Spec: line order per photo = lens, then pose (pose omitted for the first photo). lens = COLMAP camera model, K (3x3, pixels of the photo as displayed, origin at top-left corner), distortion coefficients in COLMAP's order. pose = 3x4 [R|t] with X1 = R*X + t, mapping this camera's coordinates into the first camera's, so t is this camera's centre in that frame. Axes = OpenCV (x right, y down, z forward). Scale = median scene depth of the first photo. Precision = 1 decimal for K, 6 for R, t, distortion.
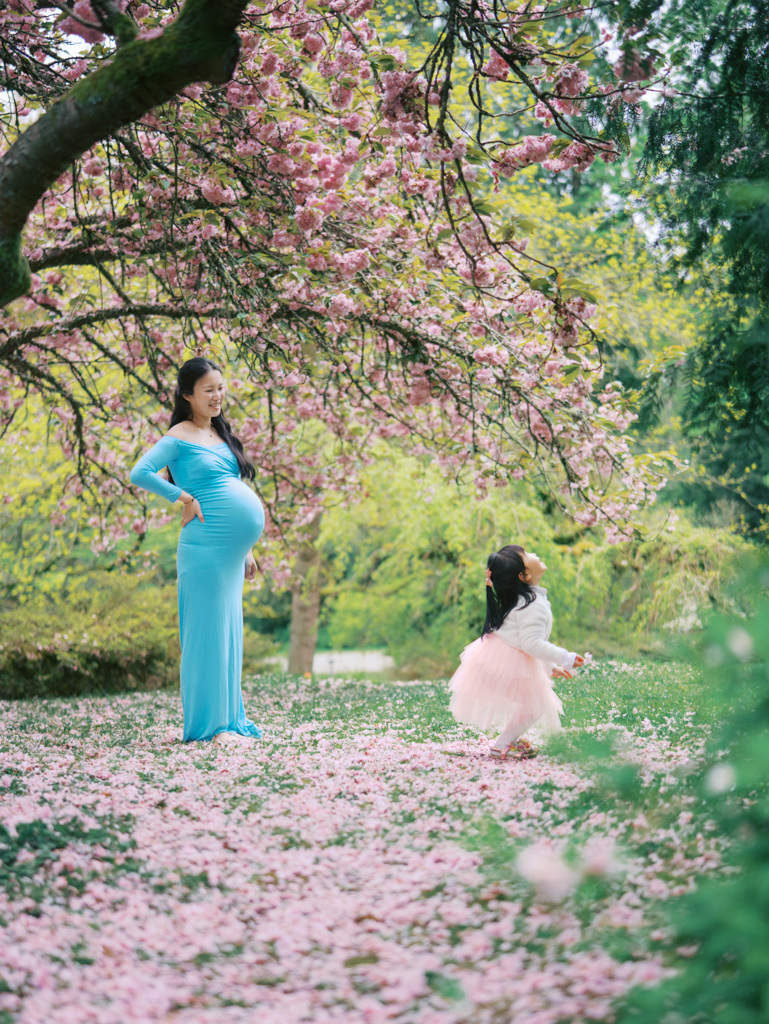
lens RADIAL K [[1735.7, 0, 385.1], [0, 1735.7, 579.9], [0, 0, 1]] dist [-0.028103, 0.095986]
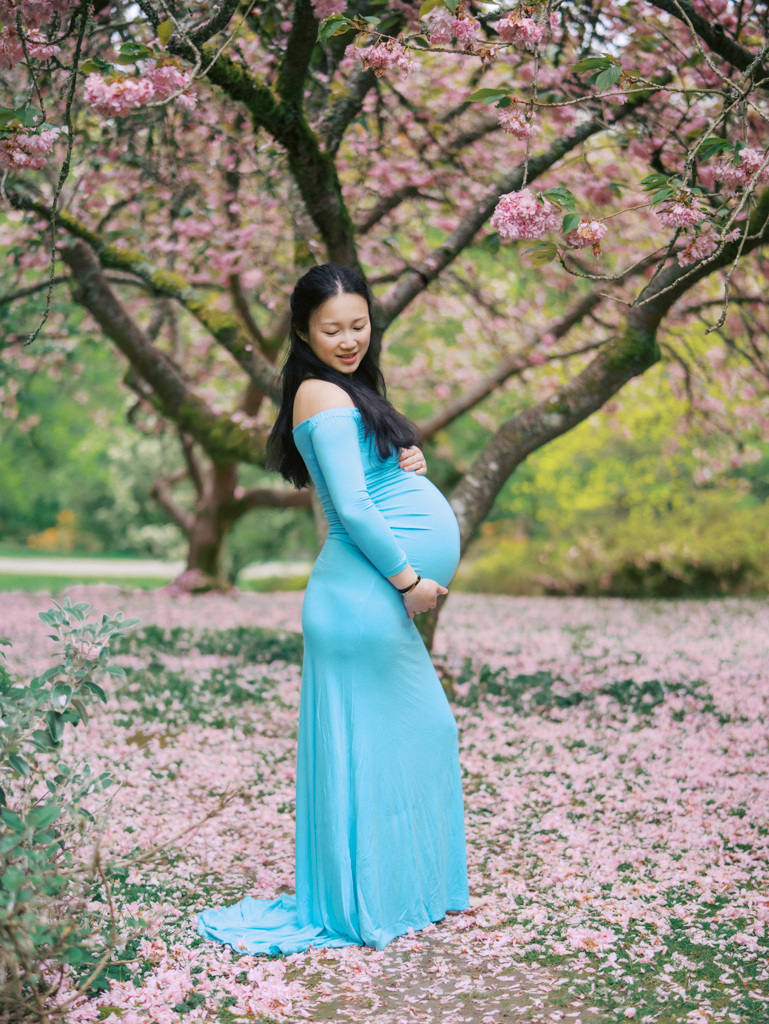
lens RADIAL K [[1644.1, 0, 386.1], [0, 1644.1, 570.3], [0, 0, 1]] dist [-0.017762, -0.014880]
pose [[0.938071, 0.042389, -0.343841, 0.028458], [-0.024102, 0.998067, 0.057288, -0.015356], [0.345605, -0.045453, 0.937279, -0.167368]]
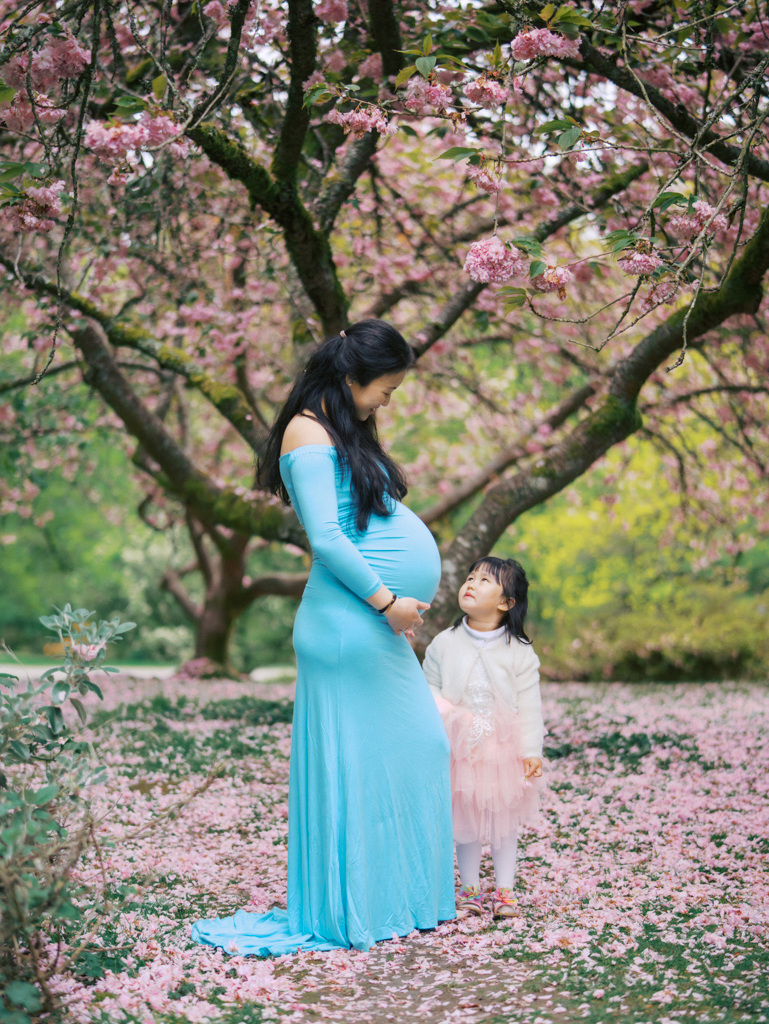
lens RADIAL K [[1621.1, 0, 384.7], [0, 1621.1, 542.0], [0, 0, 1]] dist [-0.033941, 0.005458]
pose [[0.935720, 0.005813, -0.352697, 0.037233], [-0.015899, 0.999543, -0.025707, -0.002414], [0.352386, 0.029662, 0.935384, -0.177523]]
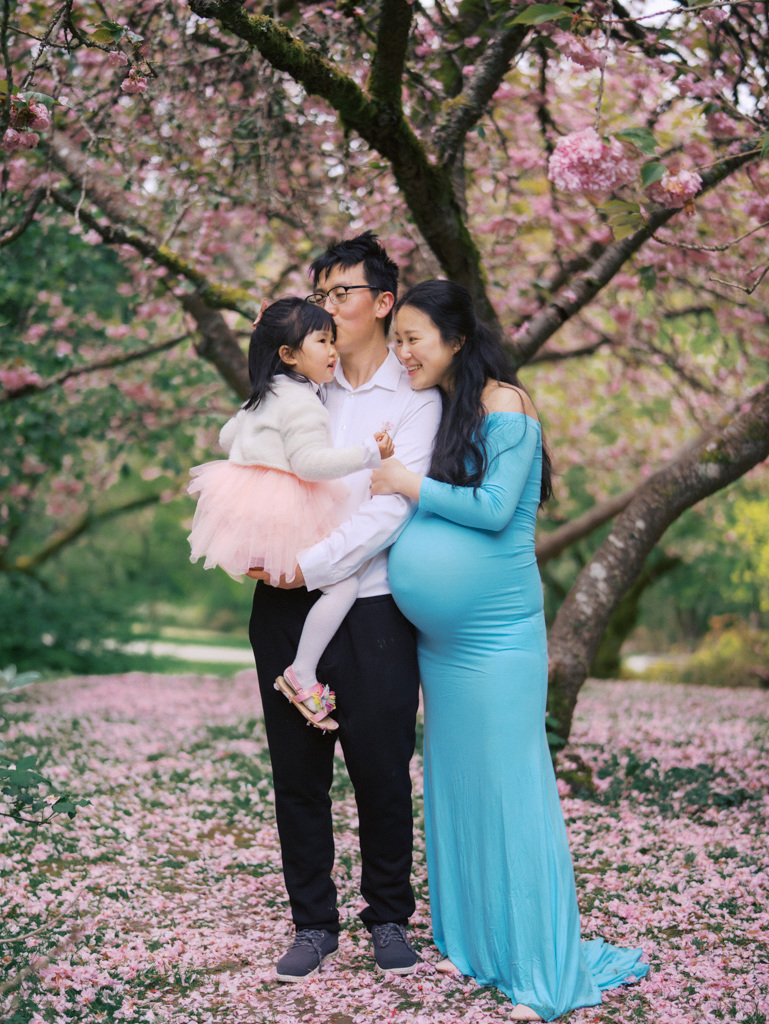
lens RADIAL K [[1641.8, 0, 386.7], [0, 1641.8, 534.0], [0, 0, 1]] dist [-0.019516, 0.036668]
pose [[0.881217, 0.014088, -0.472502, 0.030590], [-0.025570, 0.999513, -0.017888, -0.007998], [0.472020, 0.027845, 0.881148, -0.104741]]
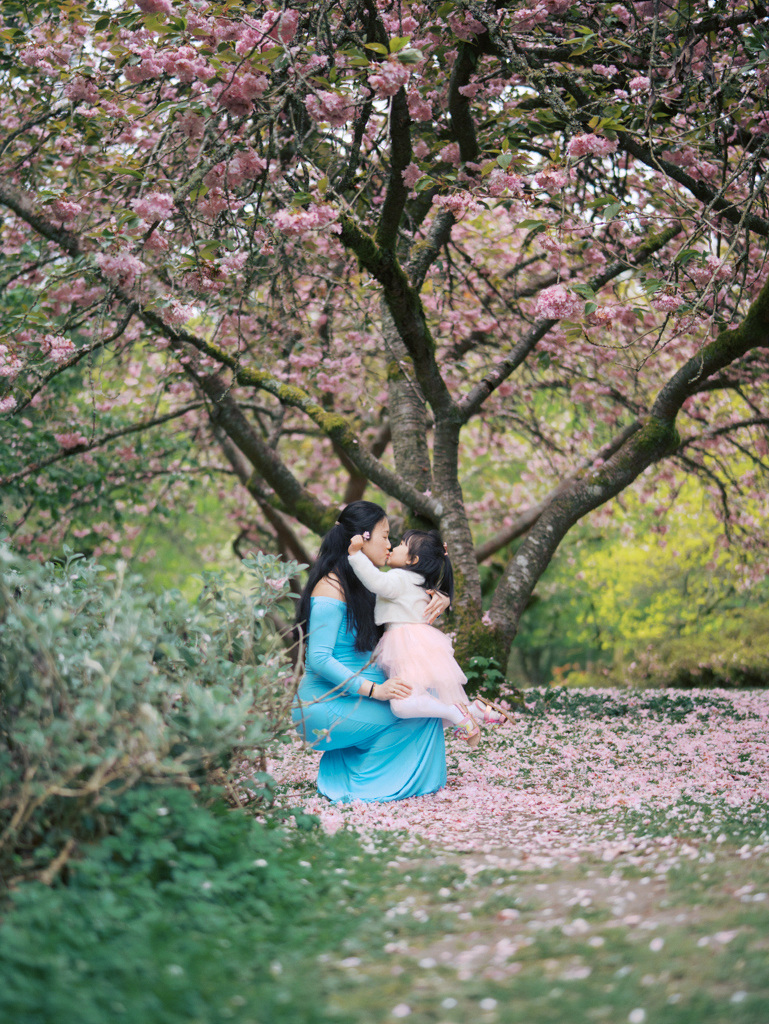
lens RADIAL K [[1560.3, 0, 383.1], [0, 1560.3, 529.6], [0, 0, 1]] dist [-0.043260, -0.077393]
pose [[0.920442, -0.025432, -0.390050, 0.057341], [0.000219, 0.997915, -0.064548, 0.016350], [0.390878, 0.059327, 0.918528, -0.251938]]
